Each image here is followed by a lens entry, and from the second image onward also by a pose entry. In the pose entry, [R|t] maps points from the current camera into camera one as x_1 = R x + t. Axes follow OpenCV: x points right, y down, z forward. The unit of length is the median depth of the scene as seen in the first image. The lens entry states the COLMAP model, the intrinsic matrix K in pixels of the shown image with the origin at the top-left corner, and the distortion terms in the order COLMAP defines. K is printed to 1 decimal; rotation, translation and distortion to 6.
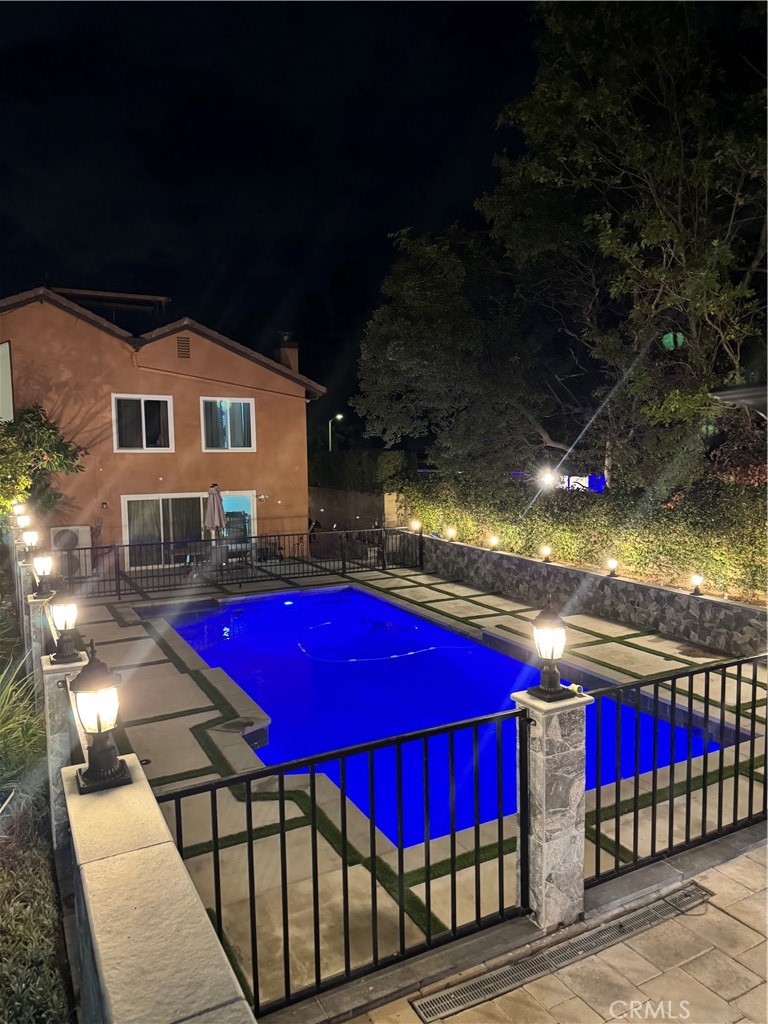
lens RADIAL K [[726.4, 0, 384.0], [0, 726.4, 512.0], [0, 0, 1]] dist [0.073856, -0.143164]
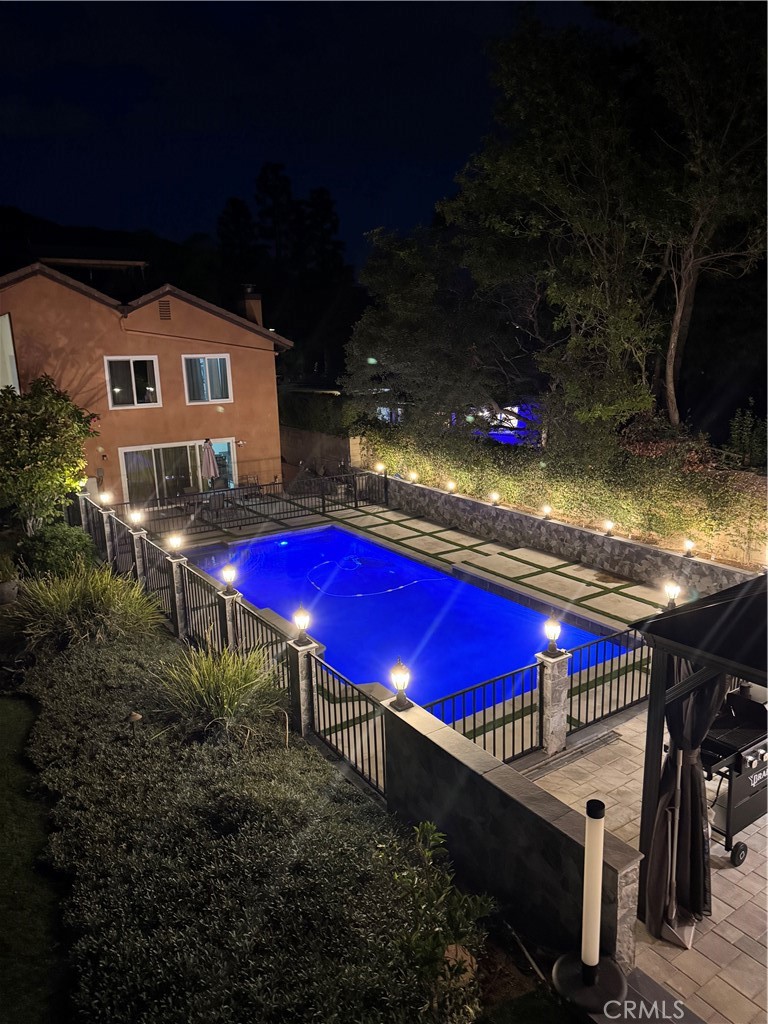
lens RADIAL K [[726.4, 0, 384.0], [0, 726.4, 512.0], [0, 0, 1]] dist [0.073856, -0.143164]
pose [[0.993438, -0.036563, 0.108367, -0.090882], [0.020597, 0.989226, 0.144941, -0.091543], [-0.112499, -0.141758, 0.983488, -0.190628]]
